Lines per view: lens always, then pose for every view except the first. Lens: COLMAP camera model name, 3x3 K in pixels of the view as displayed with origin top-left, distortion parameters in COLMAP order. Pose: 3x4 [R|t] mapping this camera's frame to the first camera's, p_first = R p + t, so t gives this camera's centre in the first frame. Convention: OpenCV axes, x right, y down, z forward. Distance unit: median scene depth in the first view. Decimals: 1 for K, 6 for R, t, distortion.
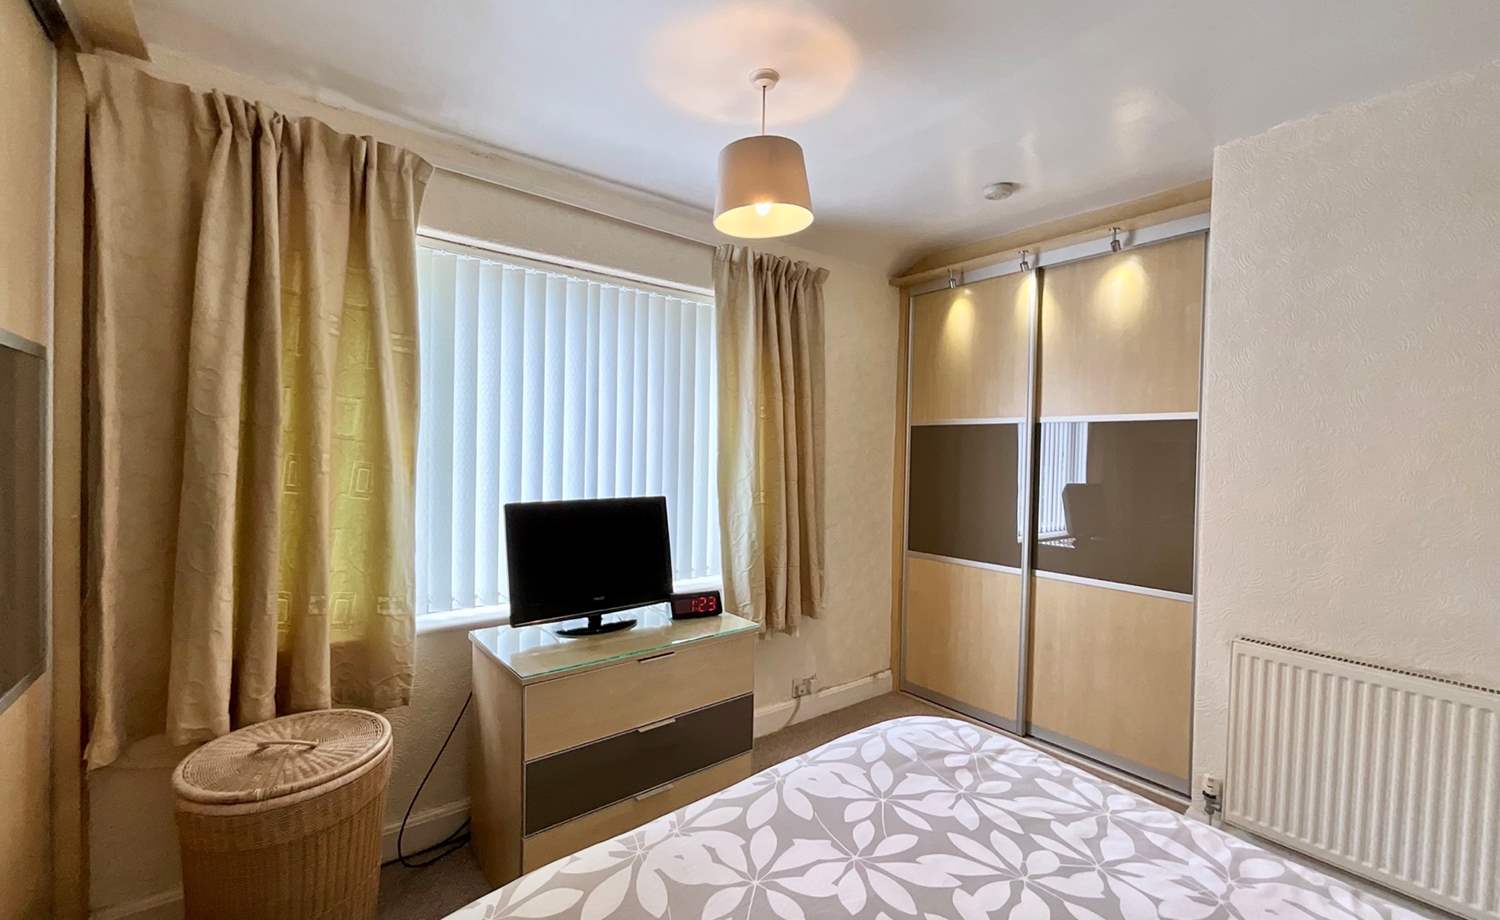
lens RADIAL K [[606.7, 0, 750.0], [0, 606.7, 460.0], [0, 0, 1]] dist [0.001012, 0.000041]
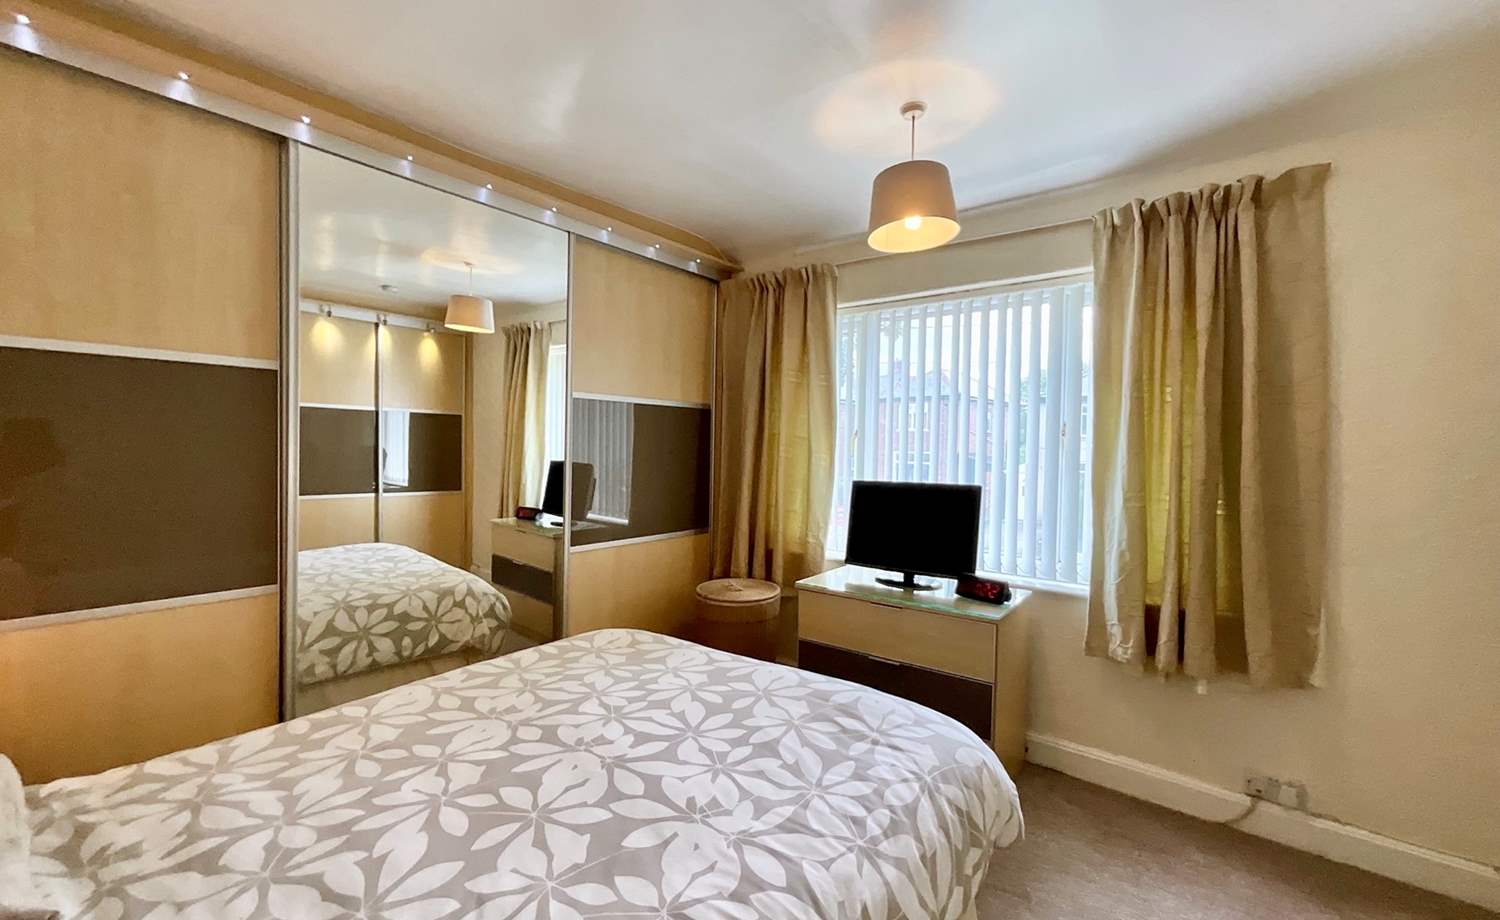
lens RADIAL K [[606.7, 0, 750.0], [0, 606.7, 460.0], [0, 0, 1]] dist [0.001012, 0.000041]
pose [[0.236131, 0.009262, -0.971677, 0.965626], [-0.022836, 0.999731, 0.003980, 0.023322], [0.971453, 0.021249, 0.236279, 0.411356]]
